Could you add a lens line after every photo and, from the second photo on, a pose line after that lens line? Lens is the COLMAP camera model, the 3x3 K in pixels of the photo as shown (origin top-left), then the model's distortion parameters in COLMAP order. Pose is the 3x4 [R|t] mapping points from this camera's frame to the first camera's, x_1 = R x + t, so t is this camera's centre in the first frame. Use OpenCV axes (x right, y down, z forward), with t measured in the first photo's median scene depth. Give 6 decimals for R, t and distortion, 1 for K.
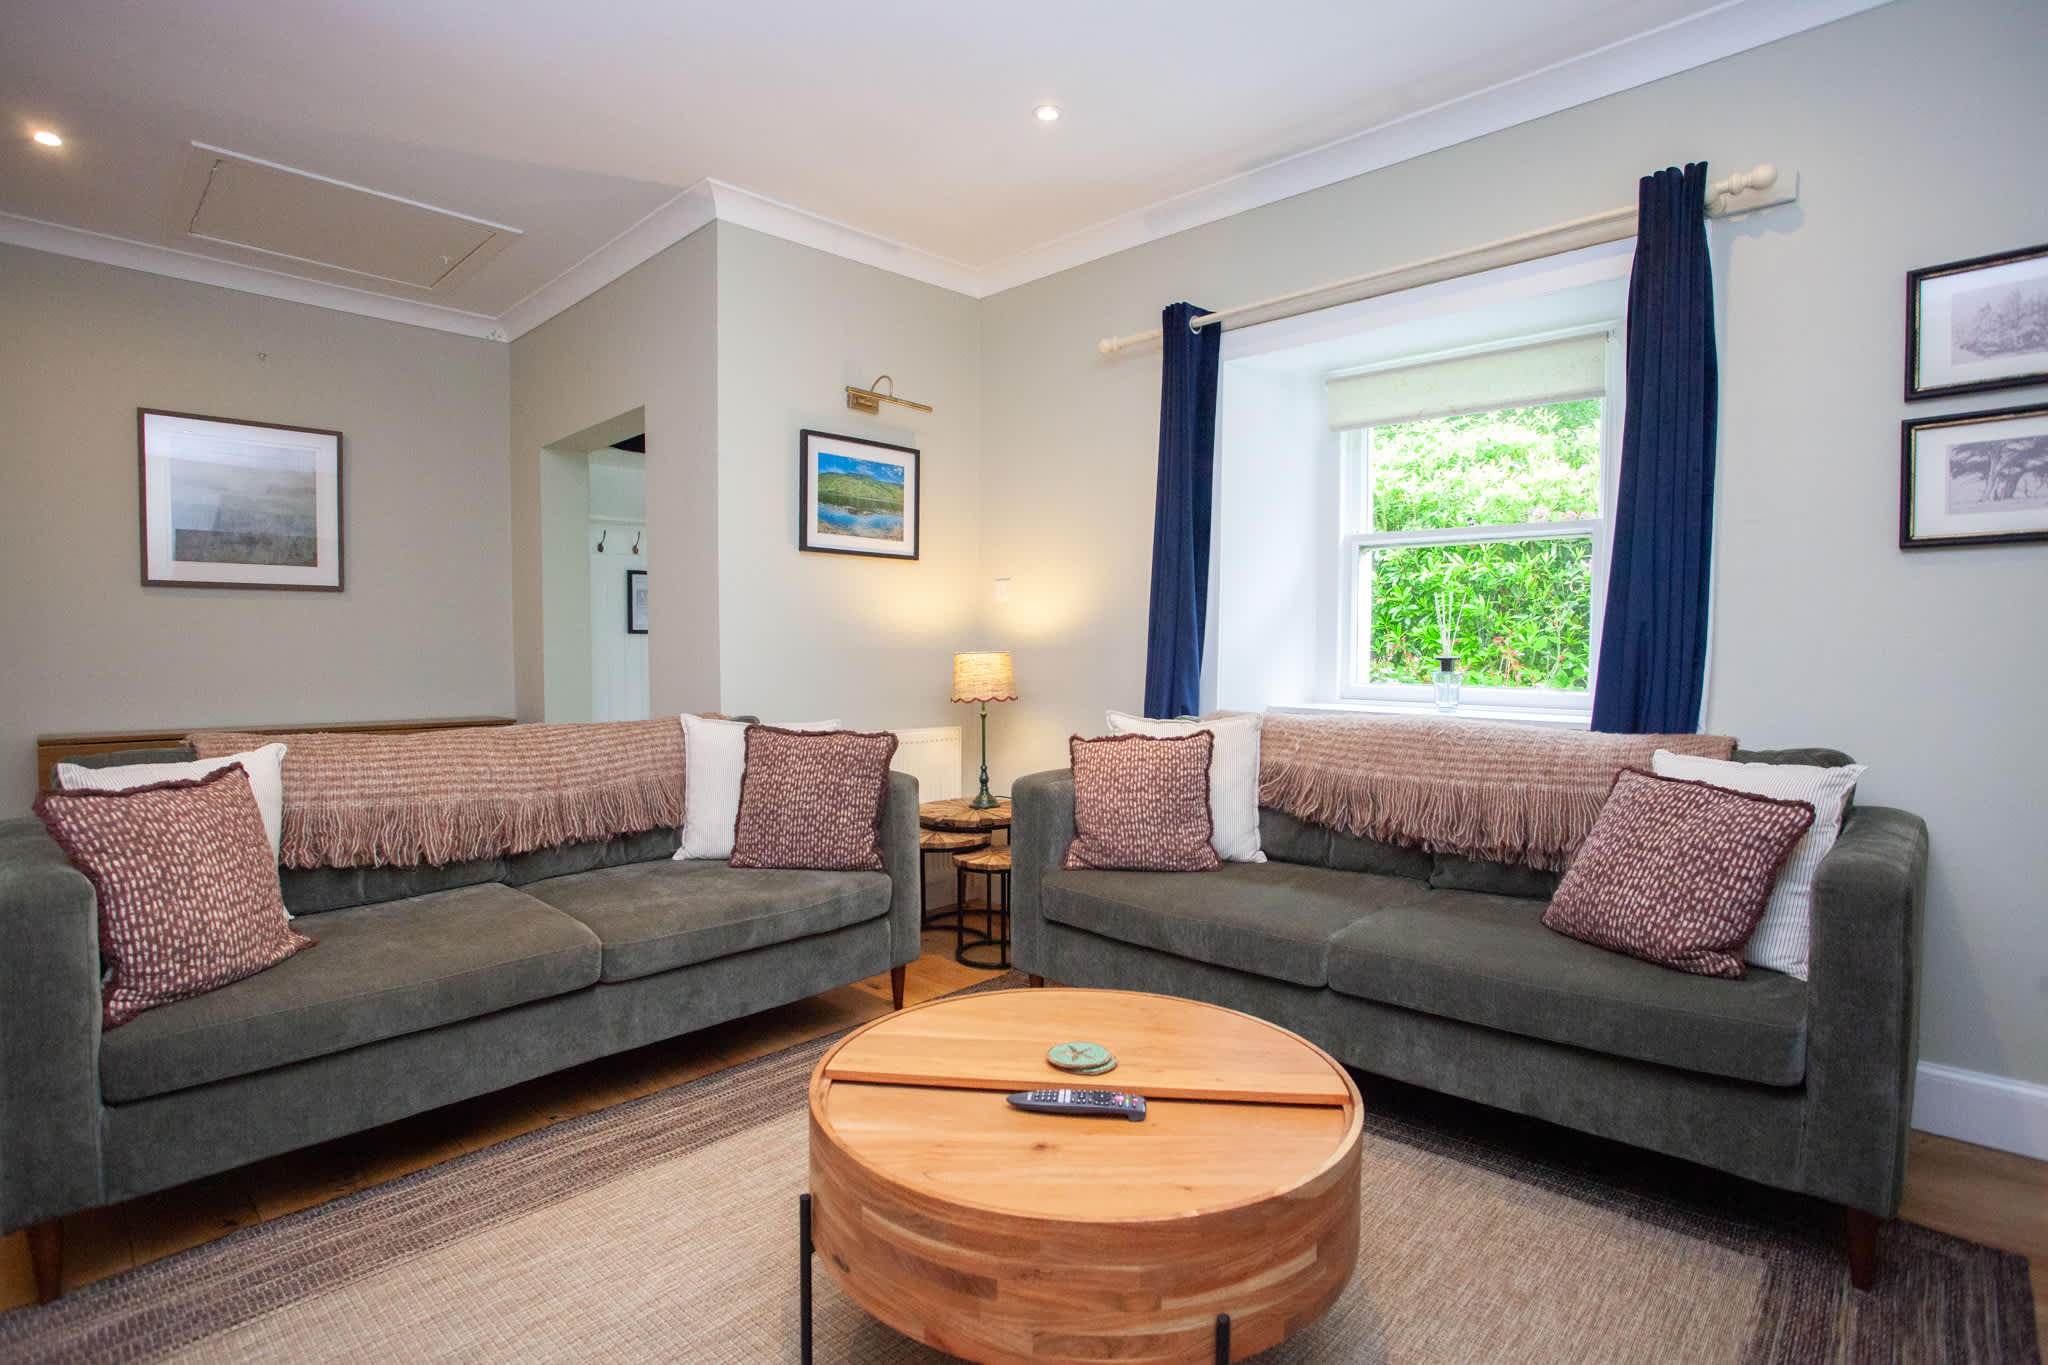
lens RADIAL K [[1010.8, 0, 1014.3], [0, 1010.8, 687.5], [0, 0, 1]] dist [-0.073910, 0.033844]
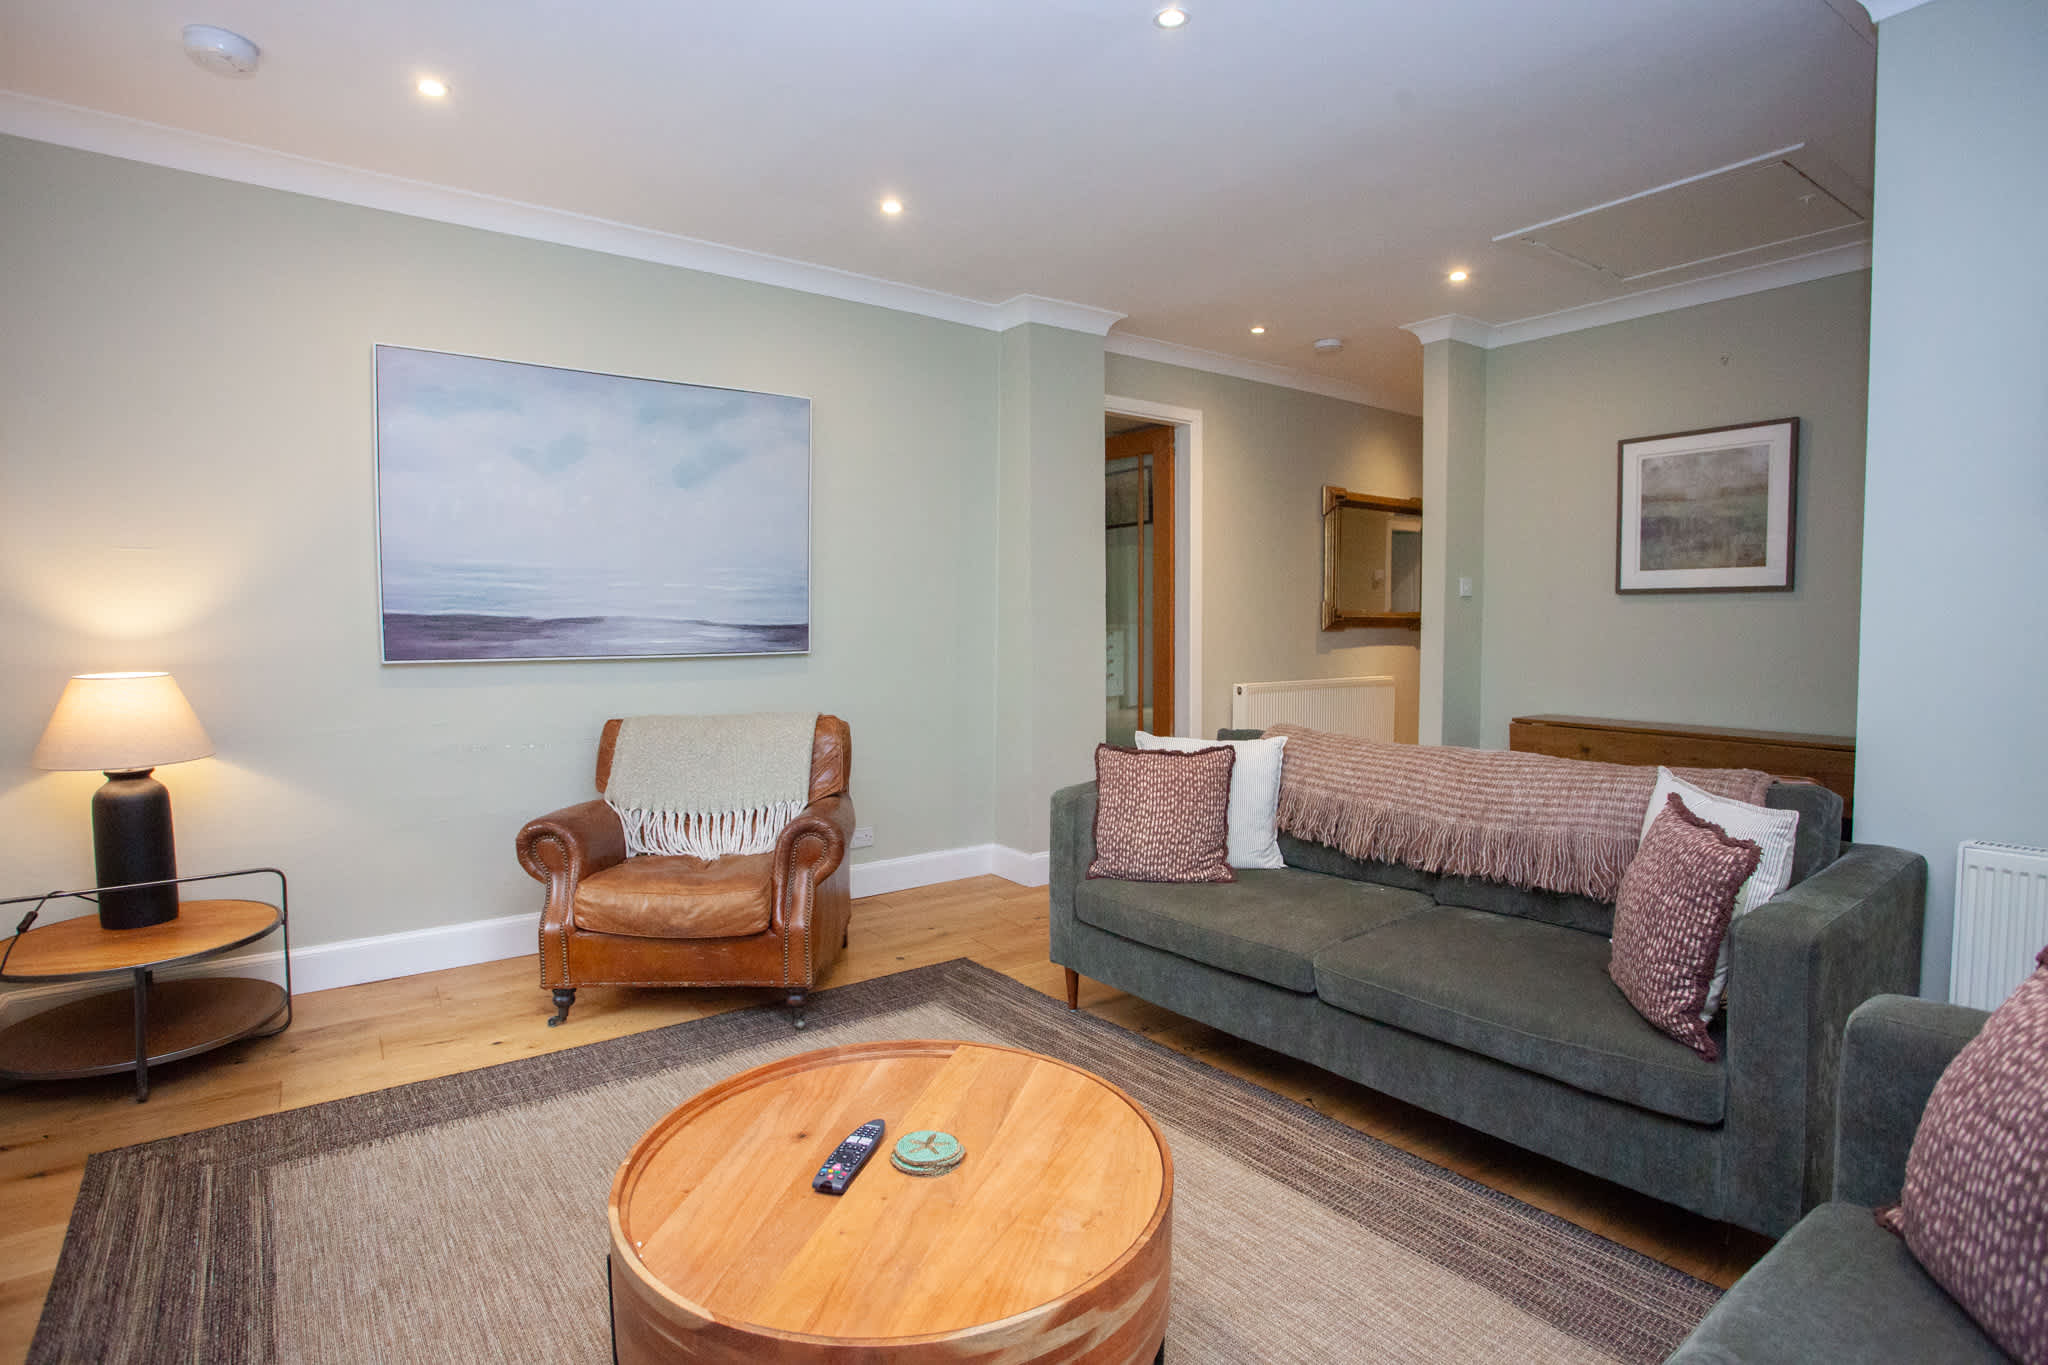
lens RADIAL K [[1010.8, 0, 1014.3], [0, 1010.8, 687.5], [0, 0, 1]] dist [-0.073910, 0.033844]
pose [[-0.162303, 0.065850, -0.984541, 0.610348], [-0.031917, 0.996898, 0.071938, -0.089578], [0.986225, 0.043099, -0.159698, 0.773020]]
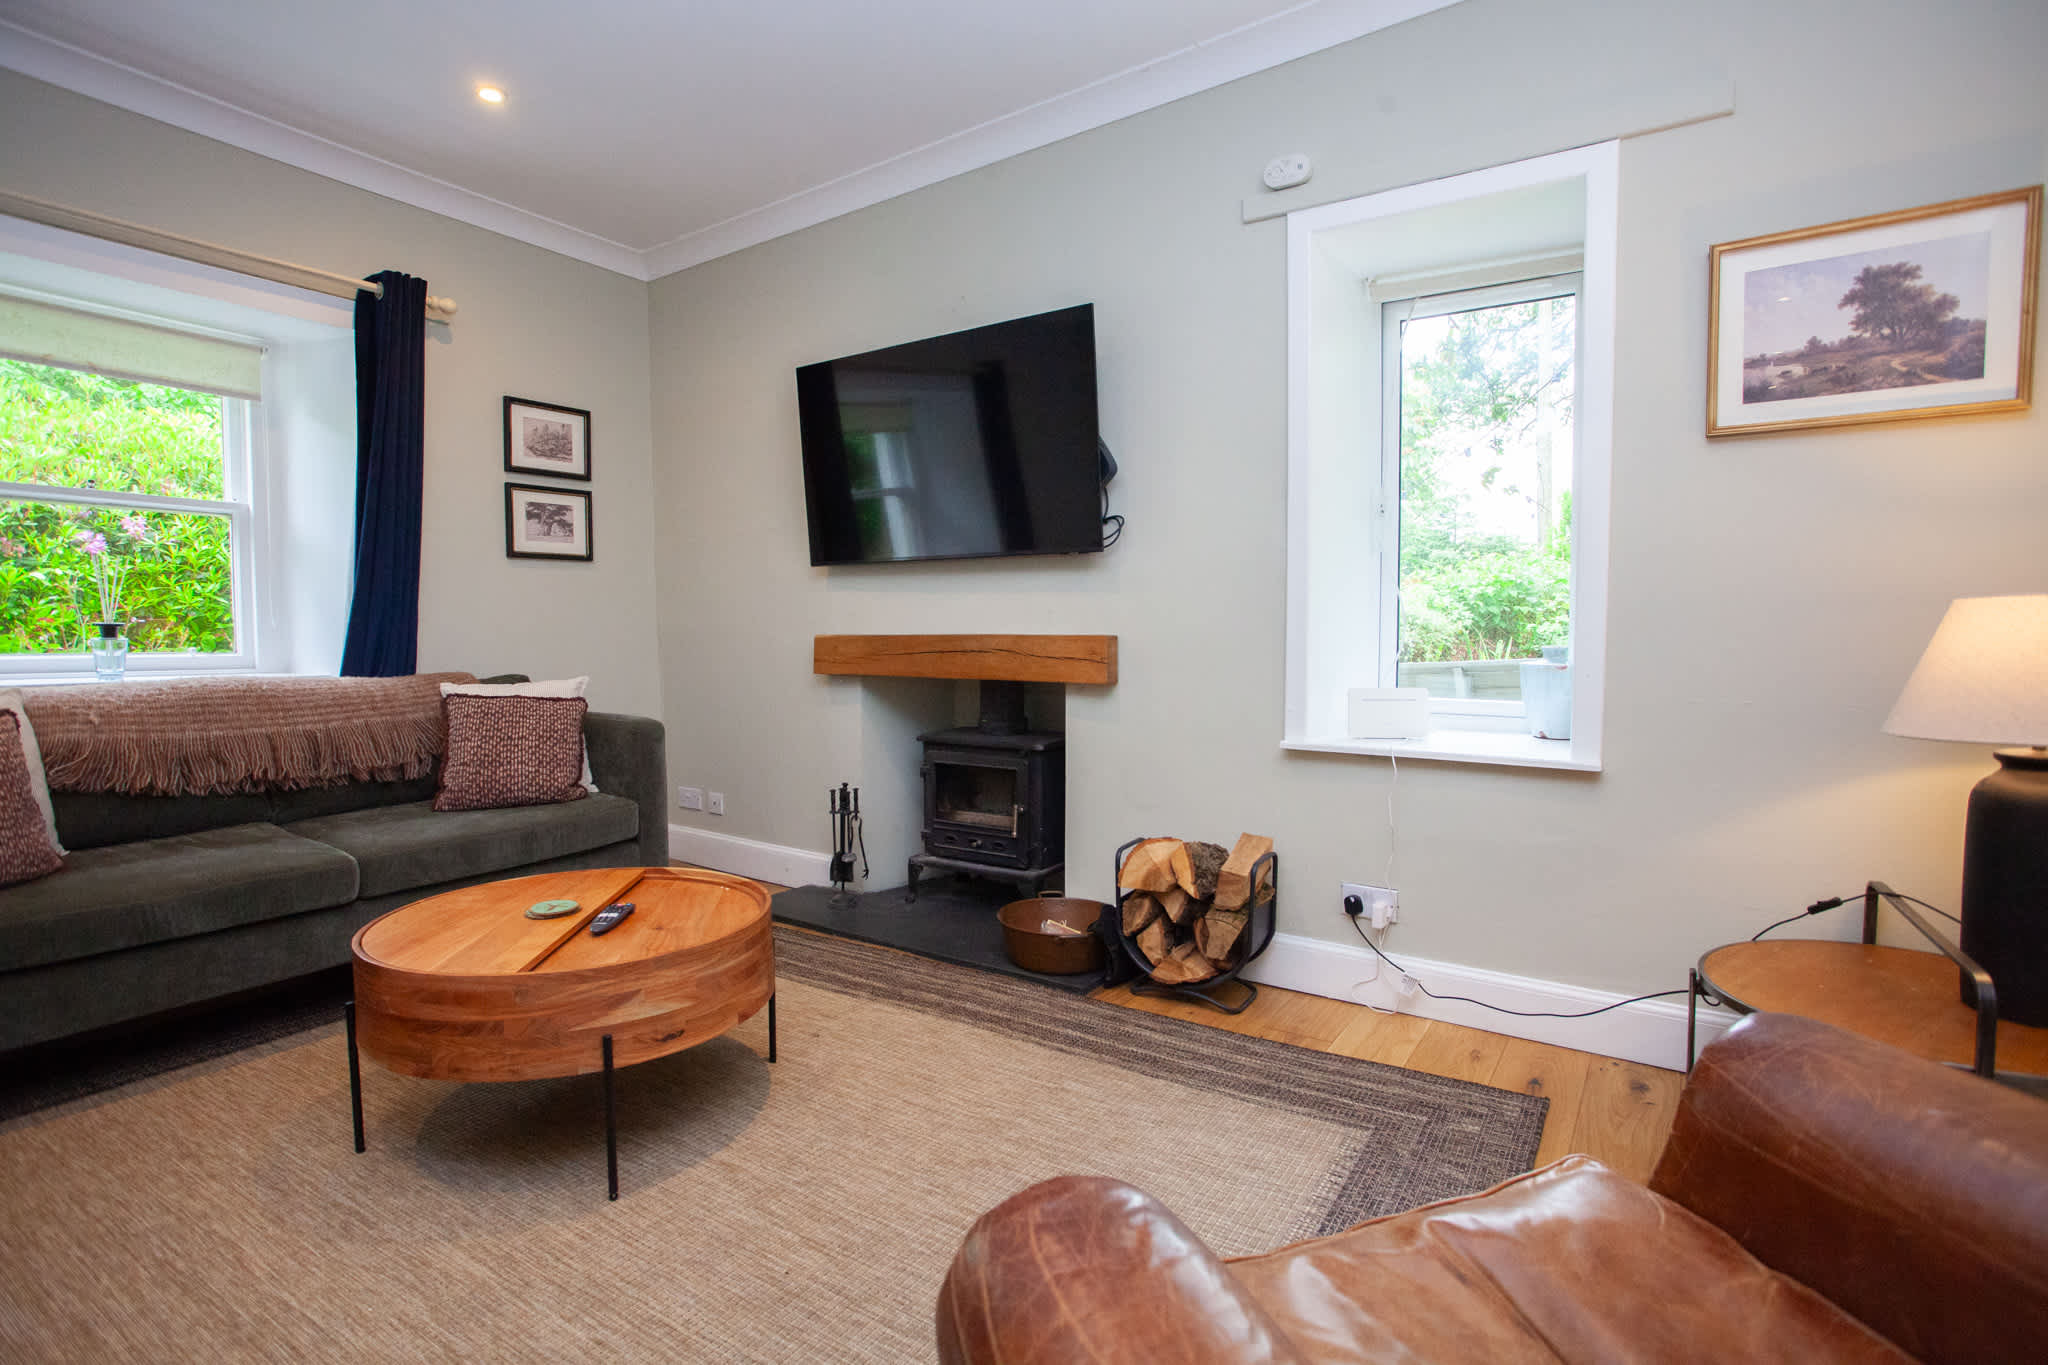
lens RADIAL K [[979.6, 0, 1055.7], [0, 979.6, 675.4], [0, 0, 1]] dist [-0.066925, 0.000105]
pose [[-0.215013, -0.048567, 0.975403, -0.842060], [0.034655, 0.997754, 0.057319, 0.002206], [-0.975996, 0.046127, -0.212847, 0.379098]]
